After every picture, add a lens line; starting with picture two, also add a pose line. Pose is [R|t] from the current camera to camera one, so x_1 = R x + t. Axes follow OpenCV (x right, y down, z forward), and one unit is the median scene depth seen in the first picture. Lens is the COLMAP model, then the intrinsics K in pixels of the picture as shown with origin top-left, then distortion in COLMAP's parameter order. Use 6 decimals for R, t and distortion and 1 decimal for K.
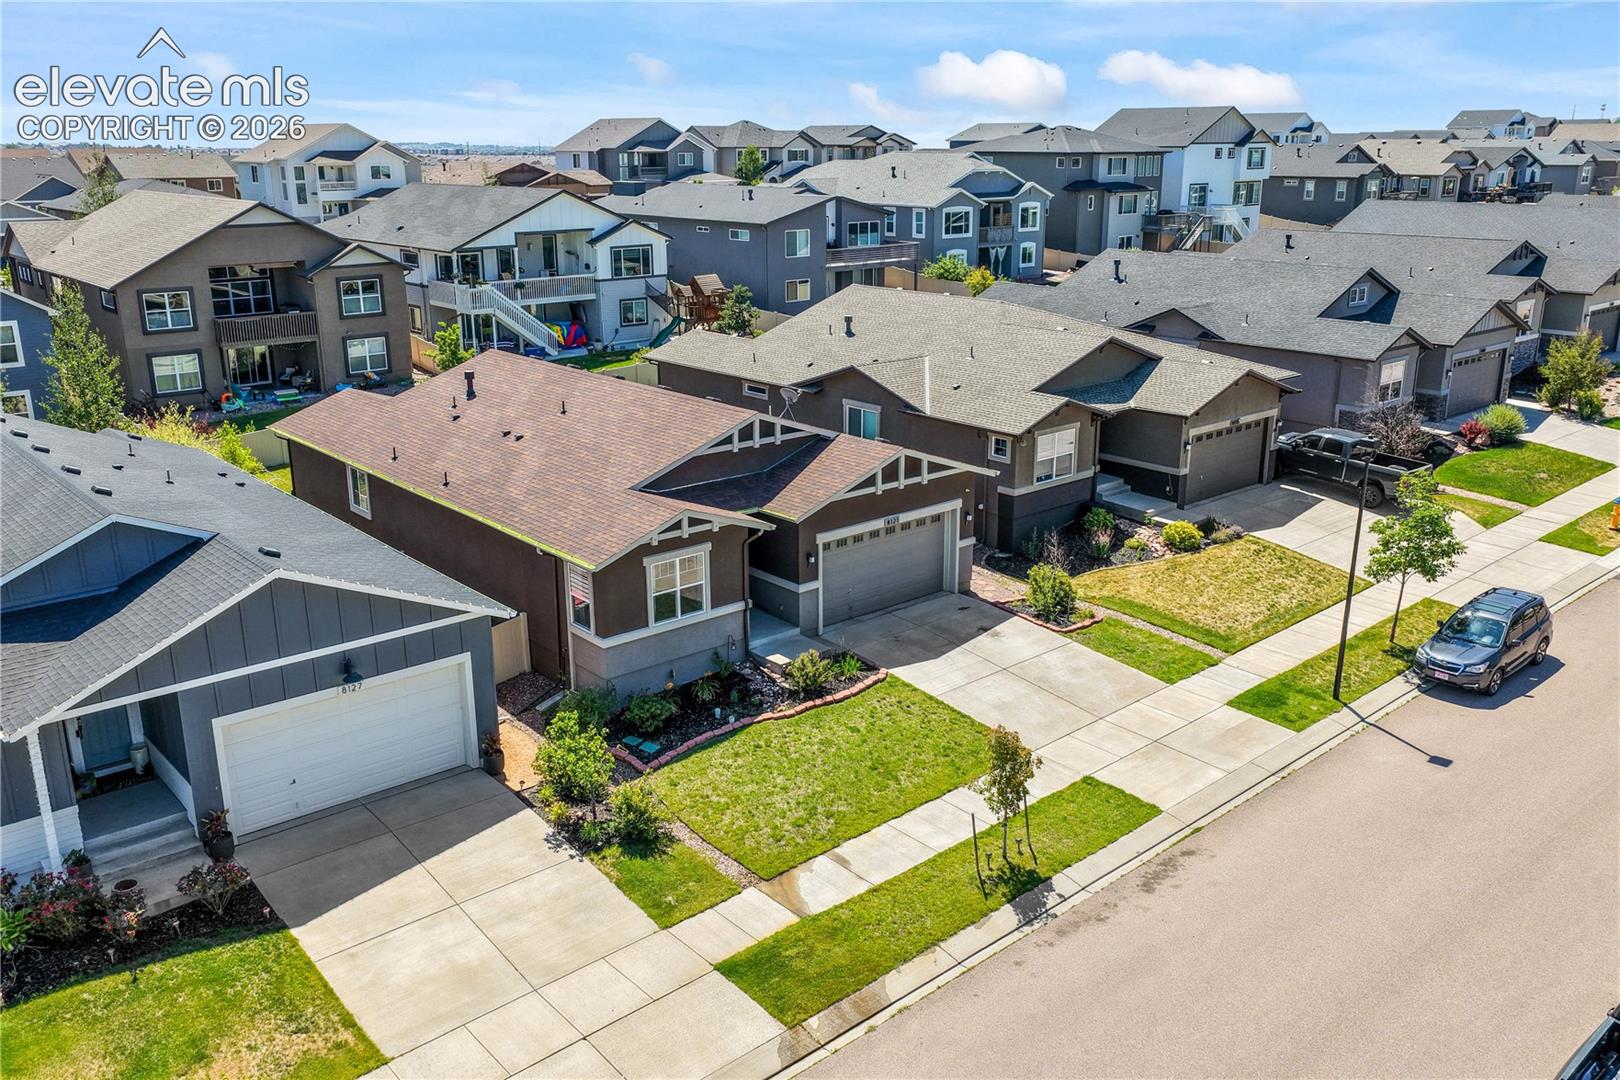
lens RADIAL K [[1330.6, 0, 812.1], [0, 1330.6, 538.2], [0, 0, 1]] dist [0.002948, 0.002836]
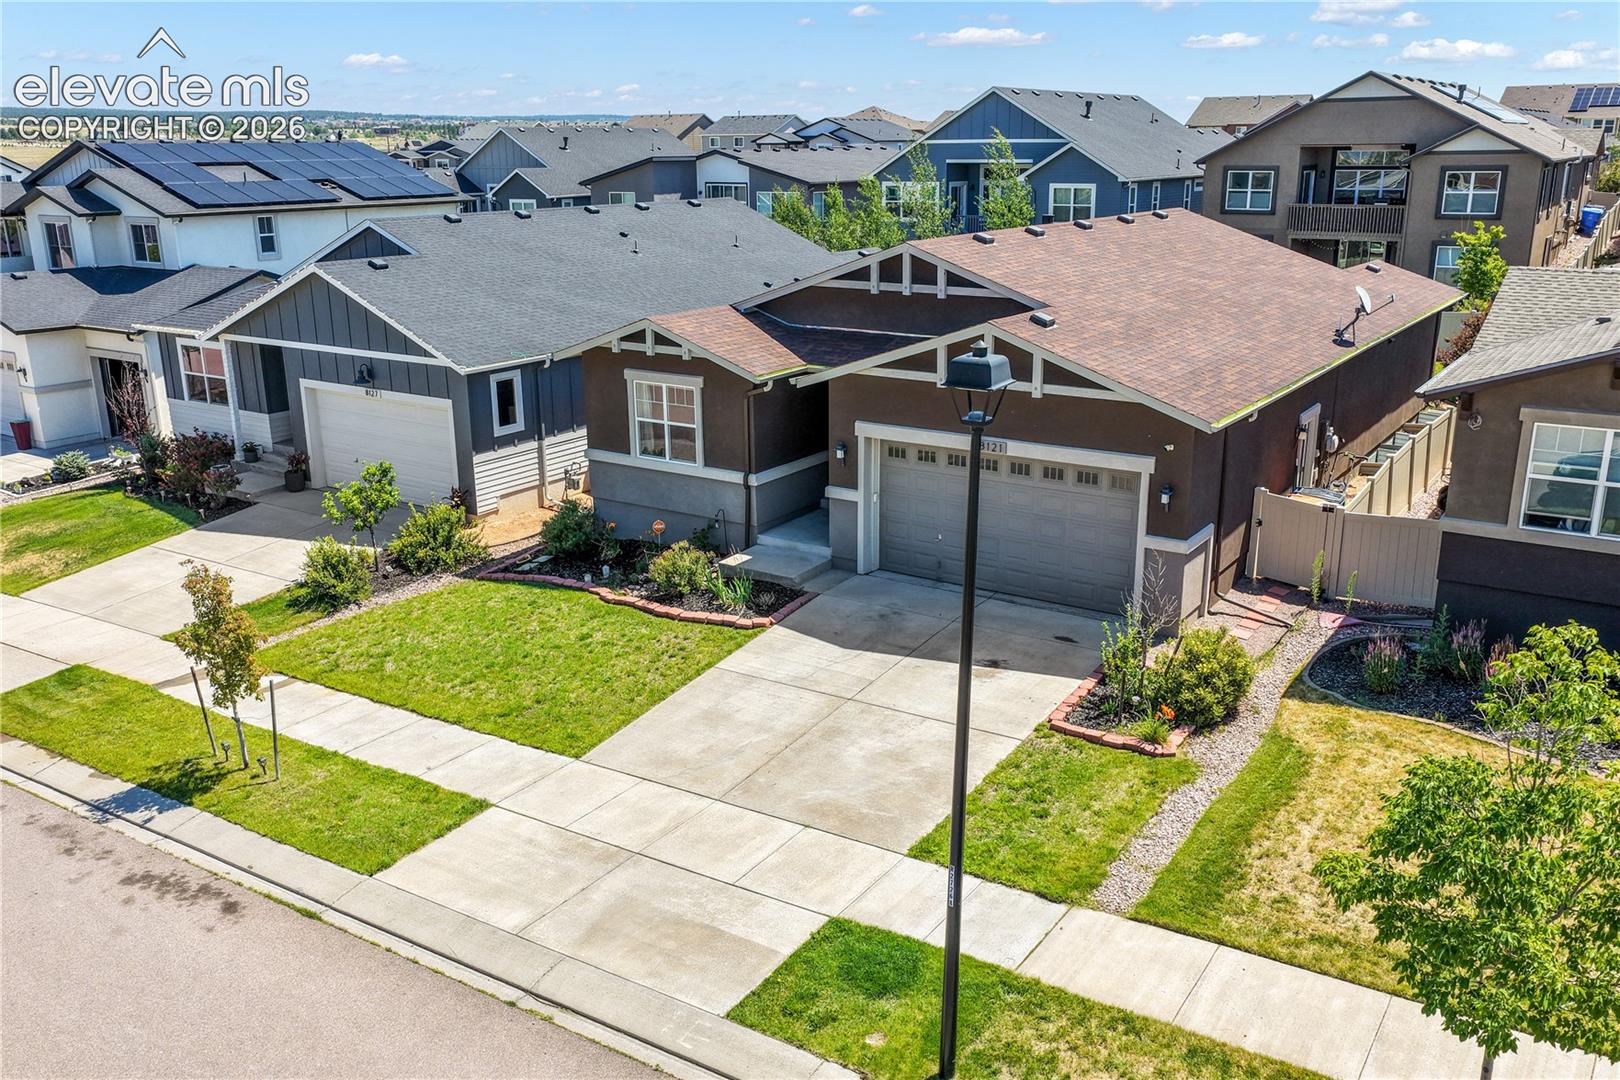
lens RADIAL K [[1330.6, 0, 834.4], [0, 1330.6, 548.0], [0, 0, 1]] dist [0.002948, 0.002836]
pose [[0.270461, 0.279850, -0.921159, 0.677938], [-0.269170, 0.940642, 0.206738, -0.083637], [0.924337, 0.192034, 0.329735, 0.815928]]
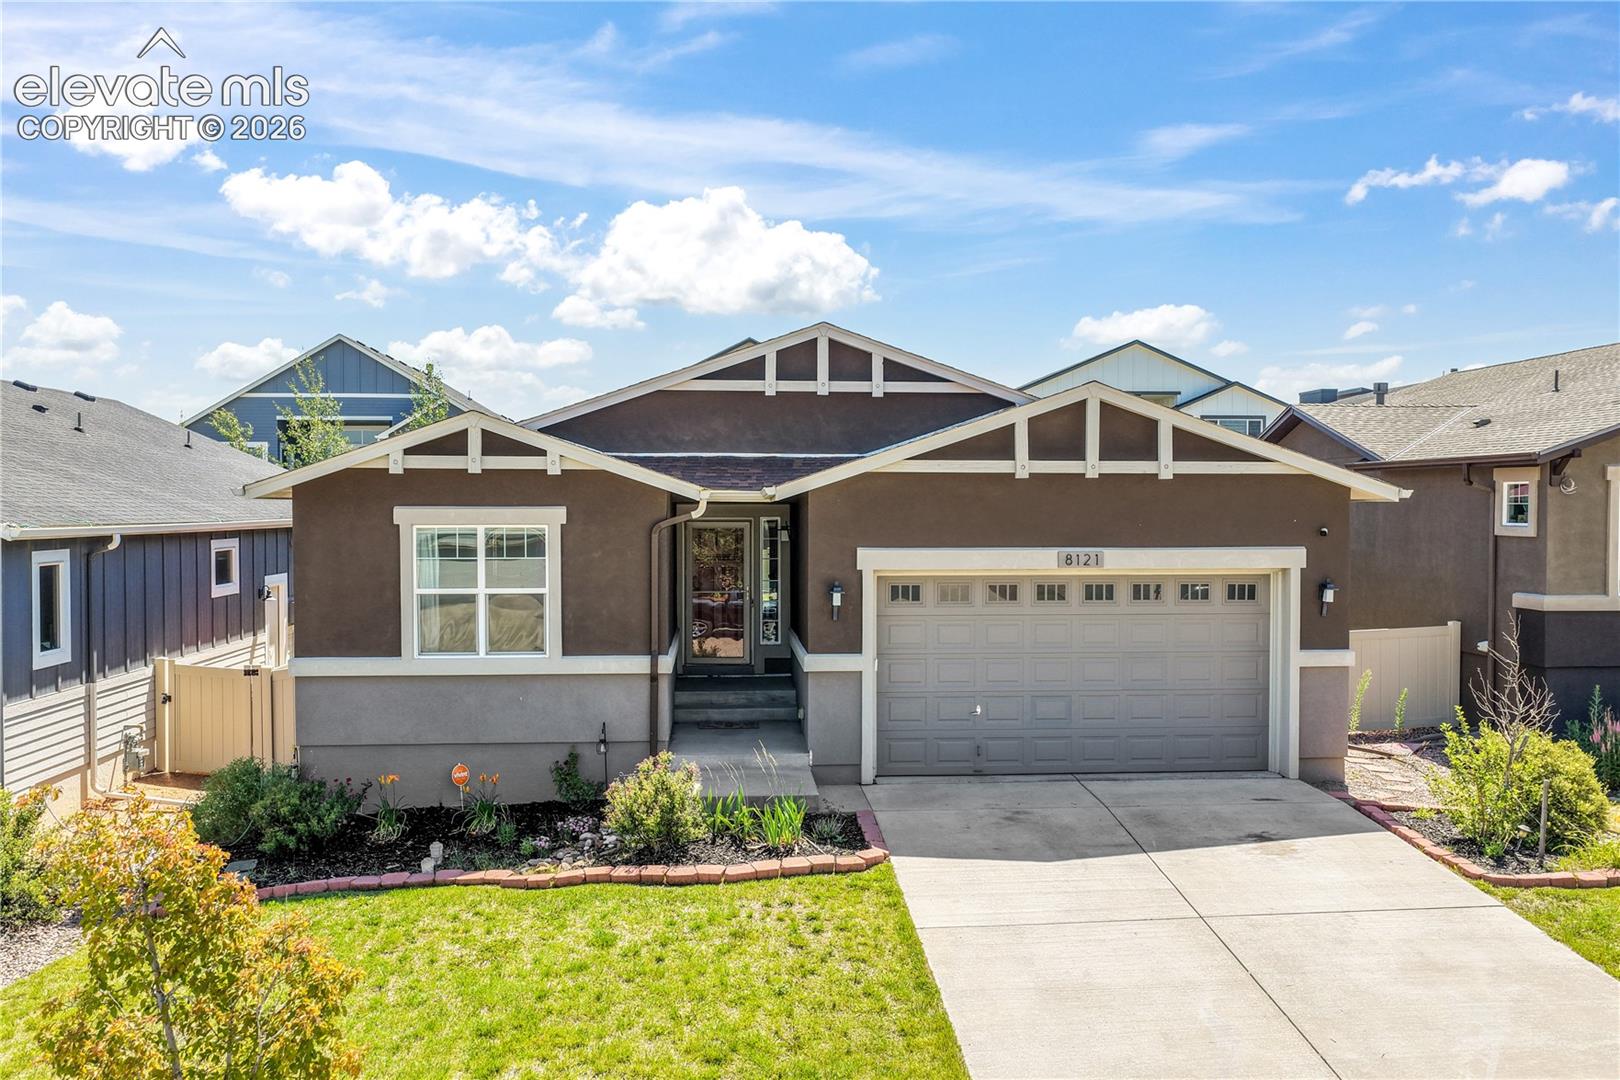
lens RADIAL K [[1330.6, 0, 814.5], [0, 1330.6, 538.7], [0, 0, 1]] dist [0.002948, 0.002836]
pose [[0.802573, 0.016895, -0.596315, 0.277601], [-0.172848, 0.963306, -0.205341, 0.094989], [0.570965, 0.267873, 0.776043, 0.666489]]
